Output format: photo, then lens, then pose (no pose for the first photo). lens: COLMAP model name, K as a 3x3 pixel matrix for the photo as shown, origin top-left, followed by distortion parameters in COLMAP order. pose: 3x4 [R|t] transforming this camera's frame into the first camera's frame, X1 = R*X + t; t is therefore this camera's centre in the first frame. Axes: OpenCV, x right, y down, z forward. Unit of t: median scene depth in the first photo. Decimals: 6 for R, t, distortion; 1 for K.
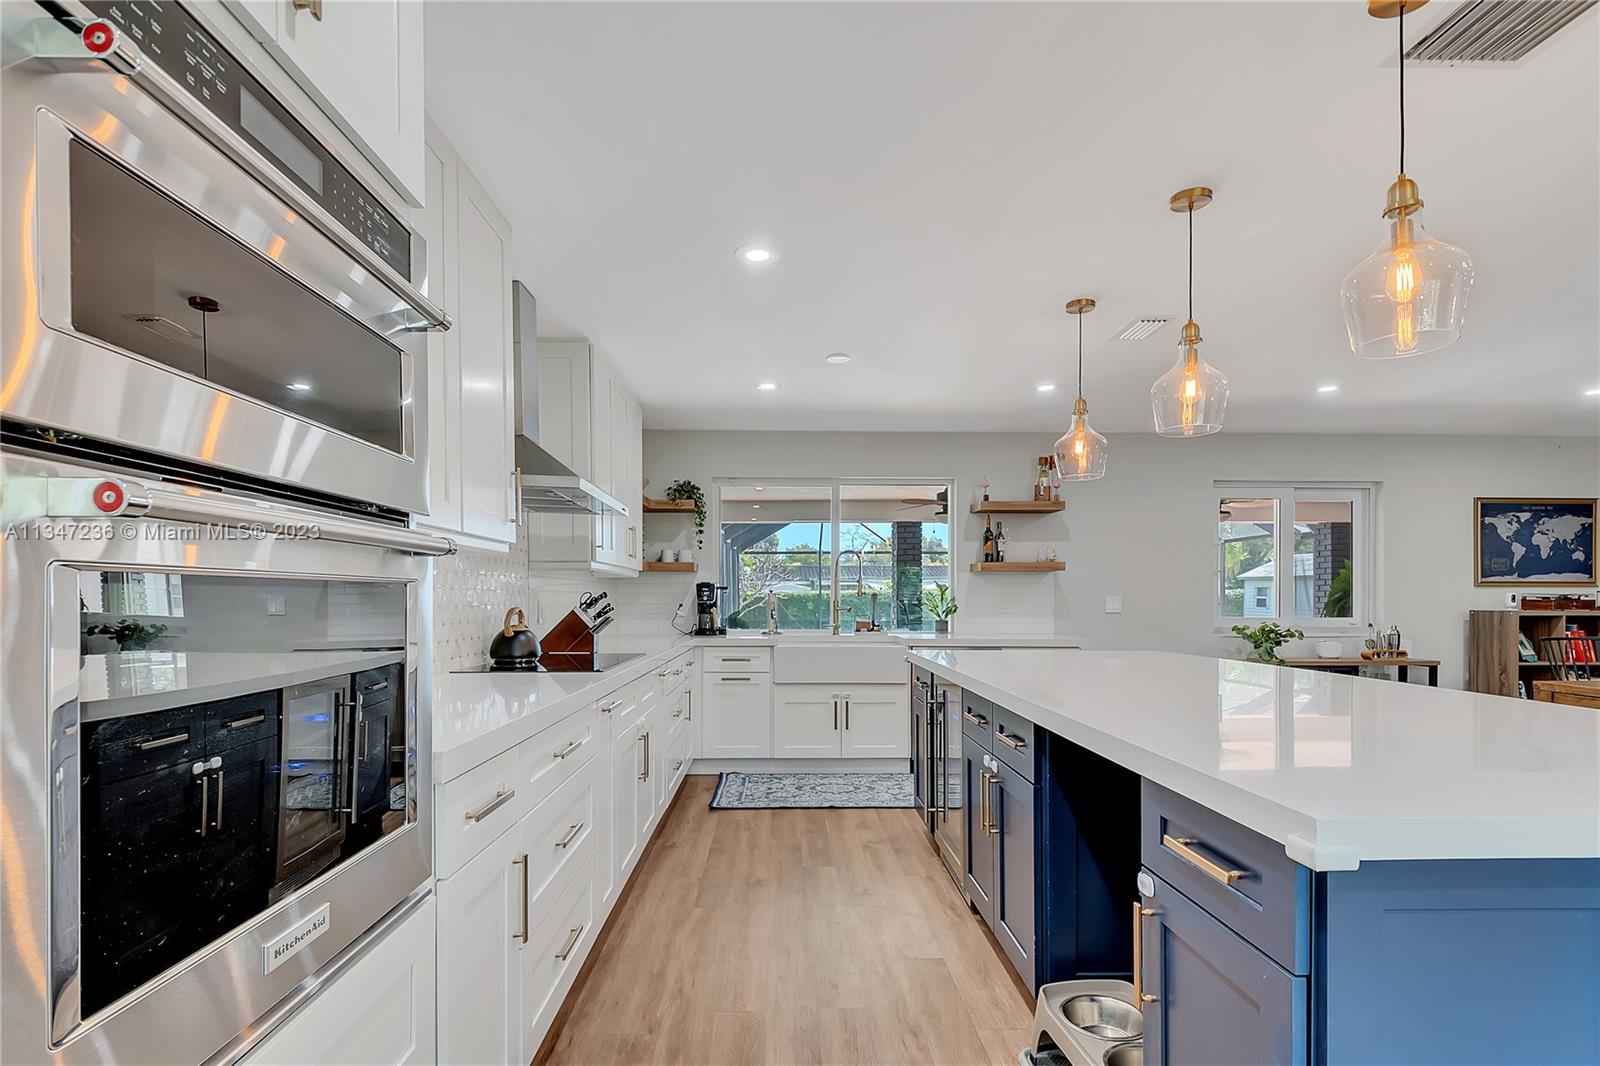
lens RADIAL K [[789.4, 0, 788.5], [0, 789.4, 599.9], [0, 0, 1]] dist [0.005922, -0.004500]
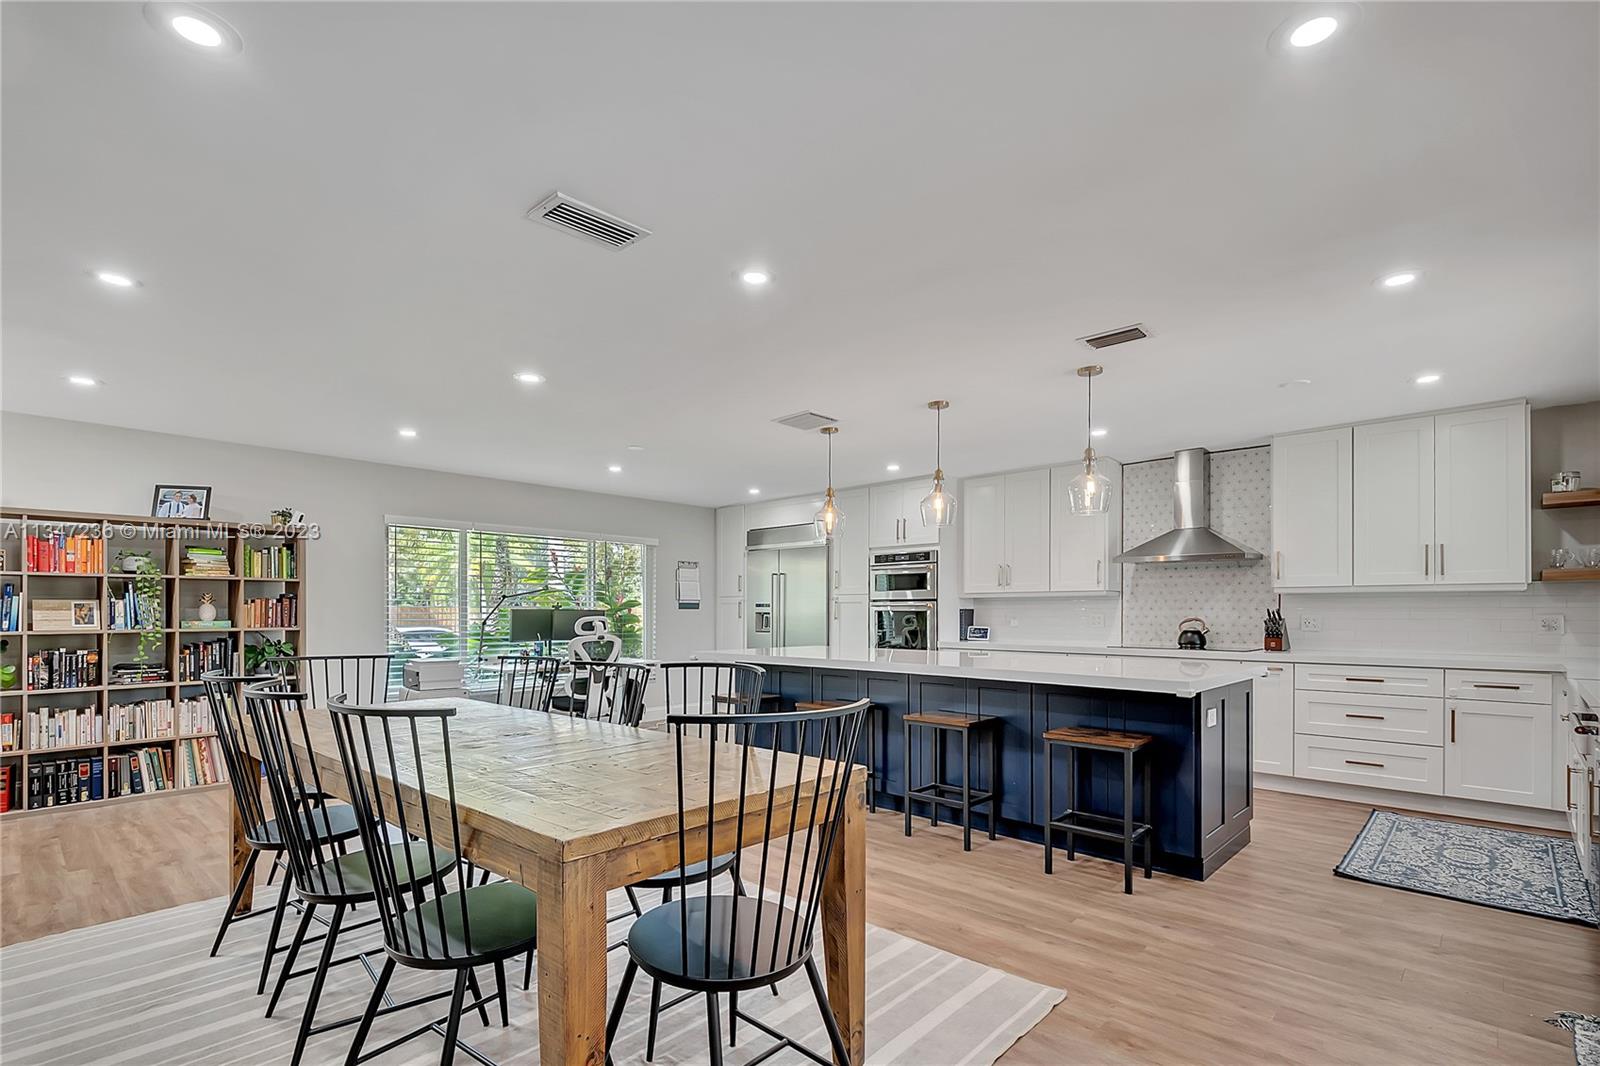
lens RADIAL K [[743.5, 0, 792.3], [0, 743.5, 609.2], [0, 0, 1]] dist [0.020264, -0.013284]
pose [[-0.698340, -0.003239, -0.715758, 0.848551], [-0.001115, 0.999993, -0.003437, -0.003111], [0.715765, -0.001602, -0.698339, 0.835003]]
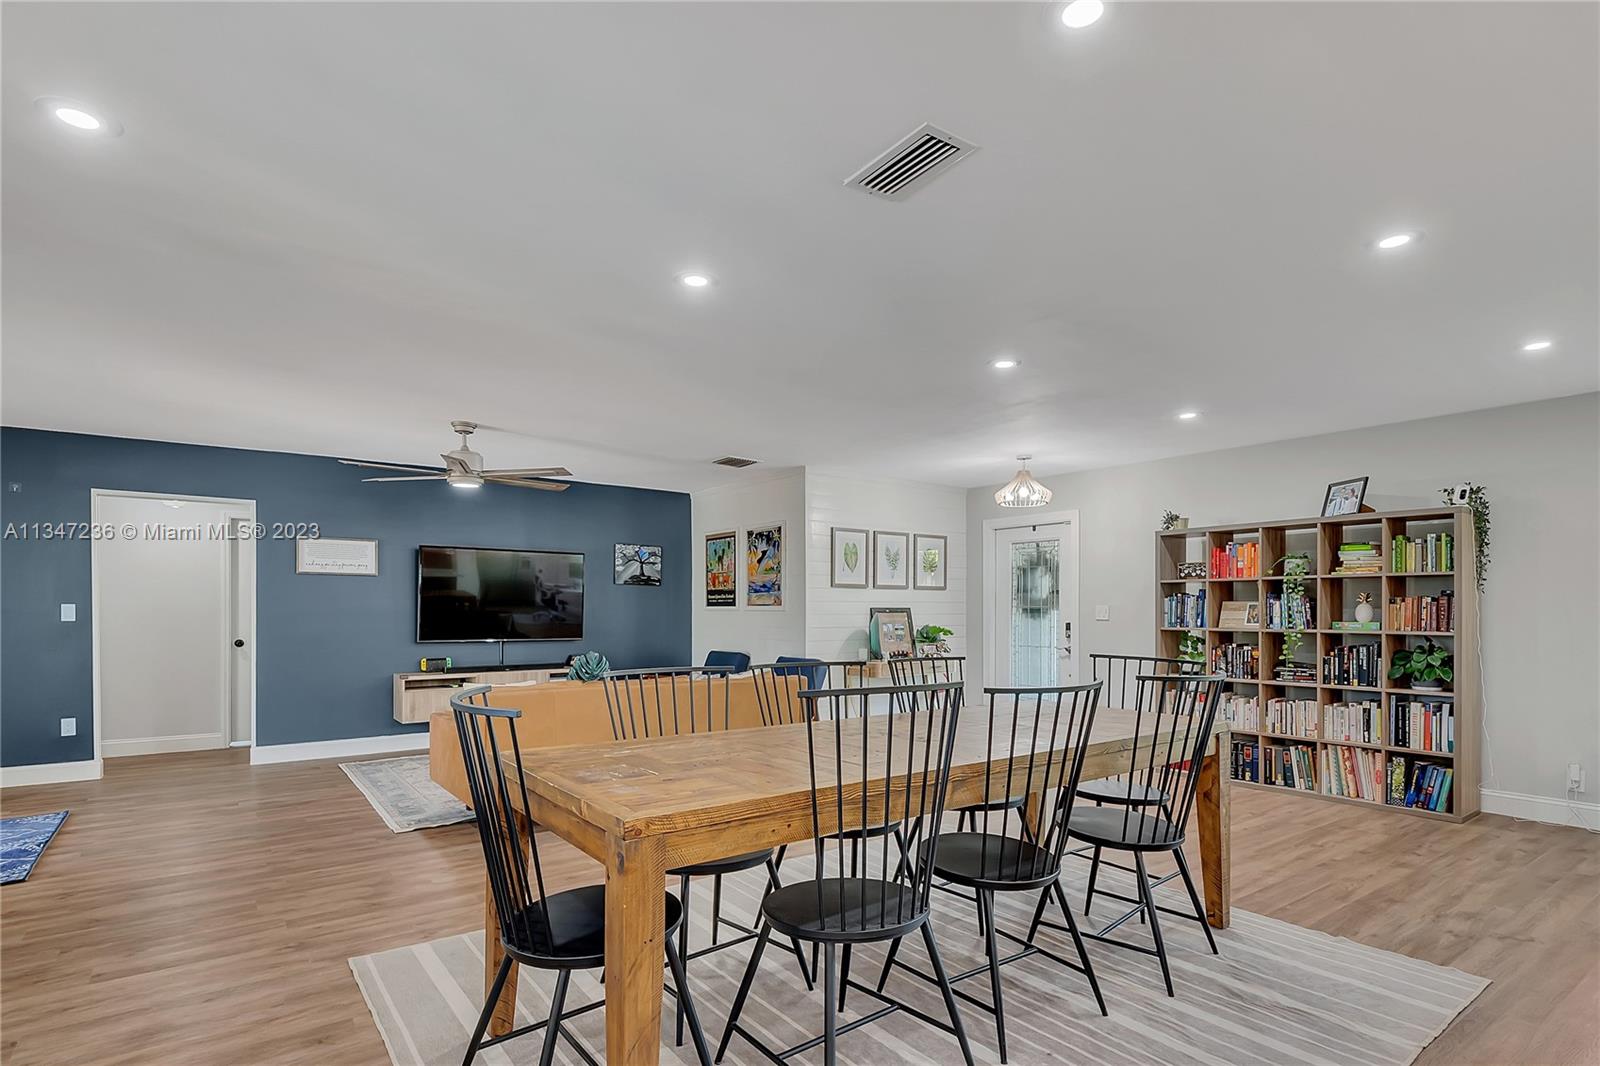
lens RADIAL K [[789.4, 0, 793.3], [0, 789.4, 605.7], [0, 0, 1]] dist [0.005922, -0.004500]
pose [[-0.581236, 0.002343, 0.813732, 0.384287], [-0.003449, 0.999980, -0.005344, -0.002919], [-0.813728, -0.005913, -0.581216, 0.737341]]
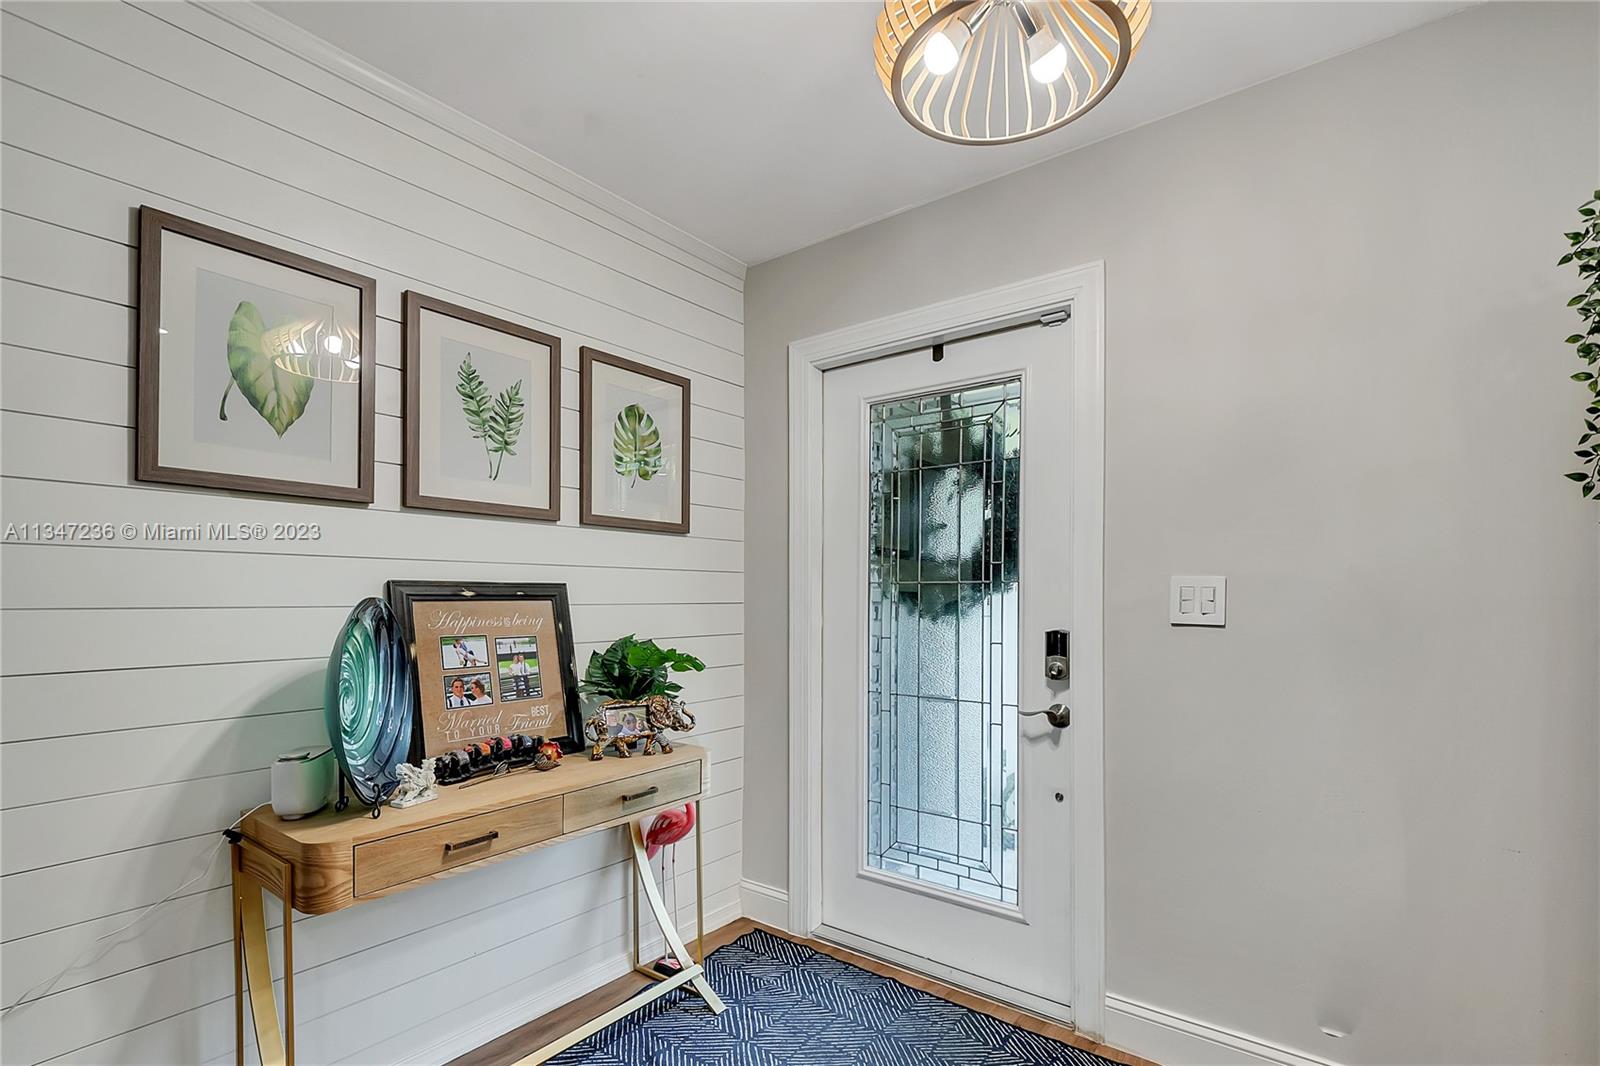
lens RADIAL K [[743.5, 0, 775.2], [0, 743.5, 599.4], [0, 0, 1]] dist [0.020264, -0.013284]
pose [[-0.770667, -0.002315, 0.637234, 0.977705], [-0.002991, 0.999996, 0.000015, 0.000115], [-0.637231, -0.001895, -0.770671, 0.081896]]
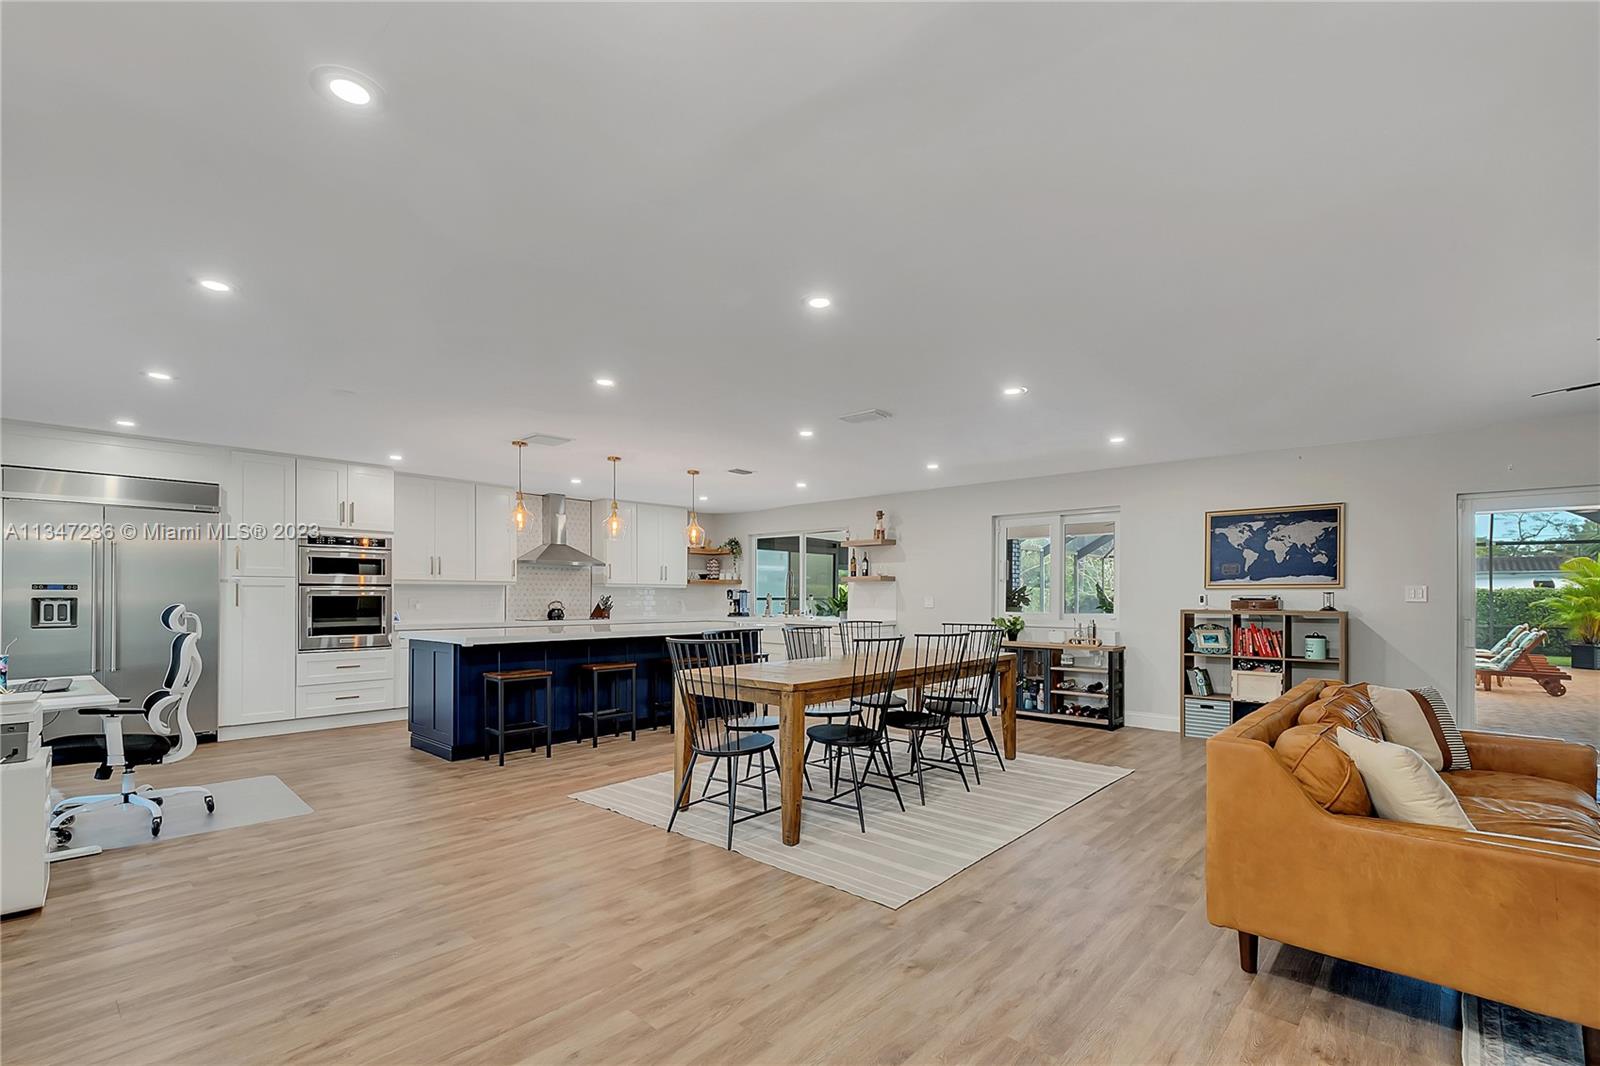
lens RADIAL K [[743.5, 0, 800.6], [0, 743.5, 596.6], [0, 0, 1]] dist [0.020264, -0.013284]
pose [[0.730049, 0.000104, -0.683395, 1.185375], [-0.001315, 0.999998, -0.001252, -0.002917], [0.683394, 0.001813, 0.730048, -0.212438]]
